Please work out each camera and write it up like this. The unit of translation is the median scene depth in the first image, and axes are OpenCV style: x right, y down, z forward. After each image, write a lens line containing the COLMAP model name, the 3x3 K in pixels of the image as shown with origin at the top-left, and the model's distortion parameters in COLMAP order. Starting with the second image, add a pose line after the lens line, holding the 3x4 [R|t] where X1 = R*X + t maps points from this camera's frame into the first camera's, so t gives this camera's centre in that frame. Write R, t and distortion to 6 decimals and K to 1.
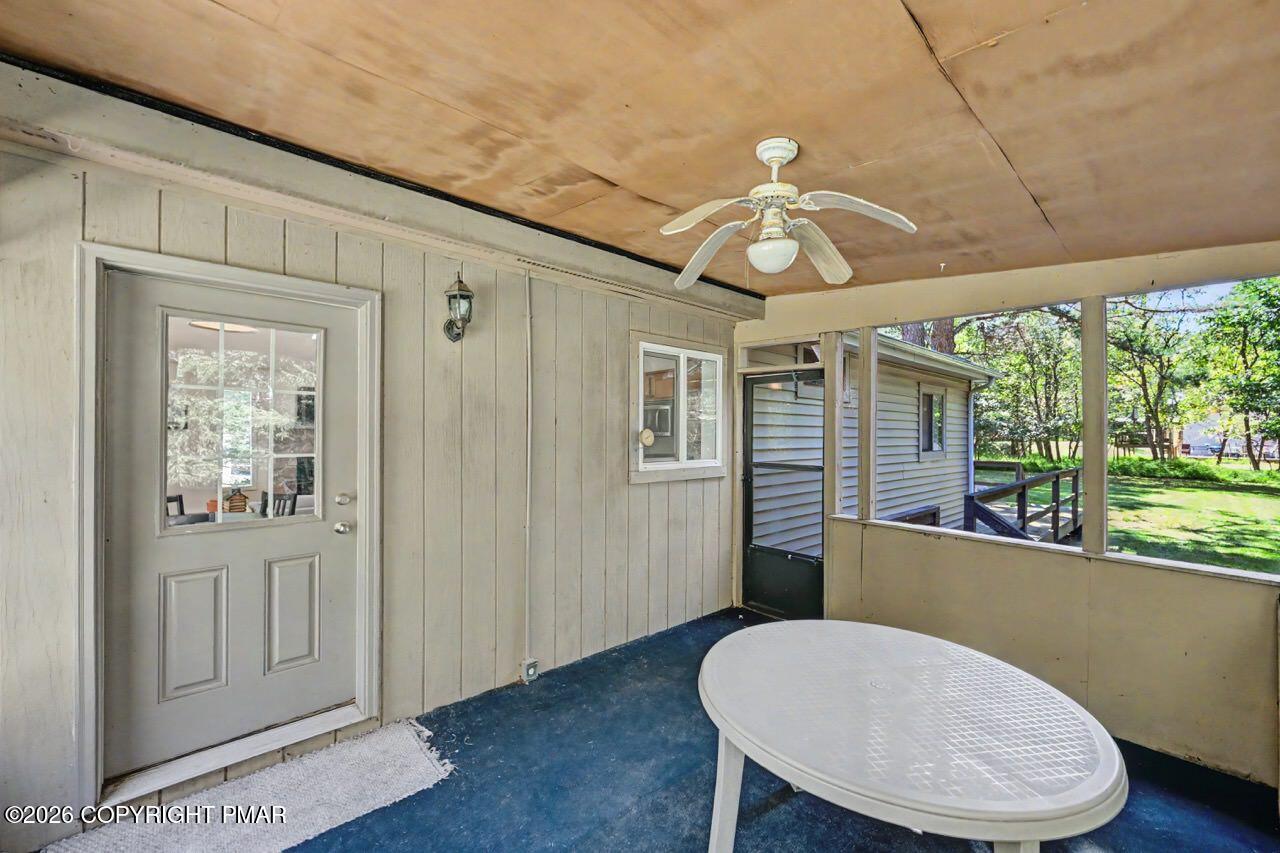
lens RADIAL K [[507.6, 0, 644.0], [0, 507.6, 435.1], [0, 0, 1]] dist [-0.000057, 0.000159]
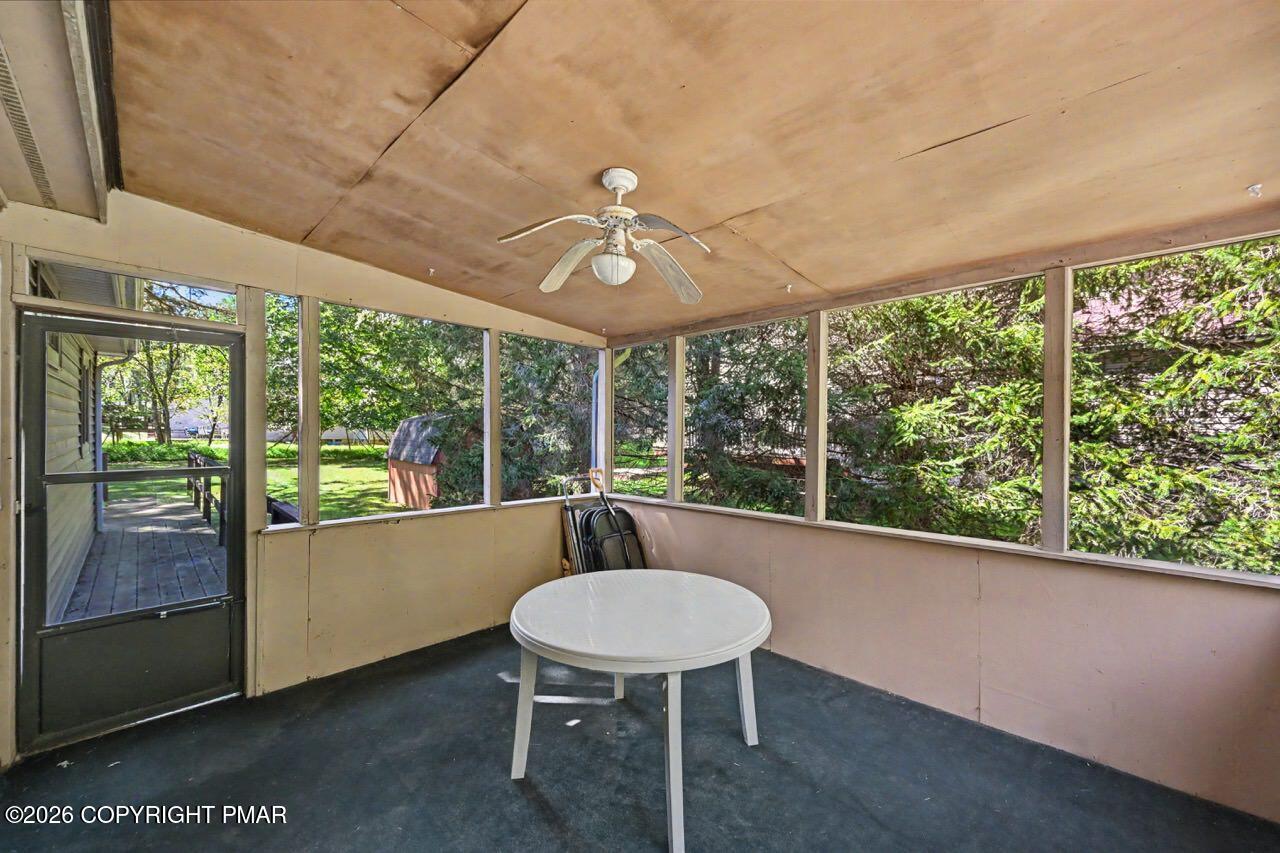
lens RADIAL K [[507.6, 0, 644.0], [0, 507.6, 435.1], [0, 0, 1]] dist [-0.000057, 0.000159]
pose [[-0.054061, -0.026992, 0.998173, -0.588994], [-0.006341, 0.999624, 0.026688, -0.015031], [-0.998517, -0.004887, -0.054212, 0.665028]]
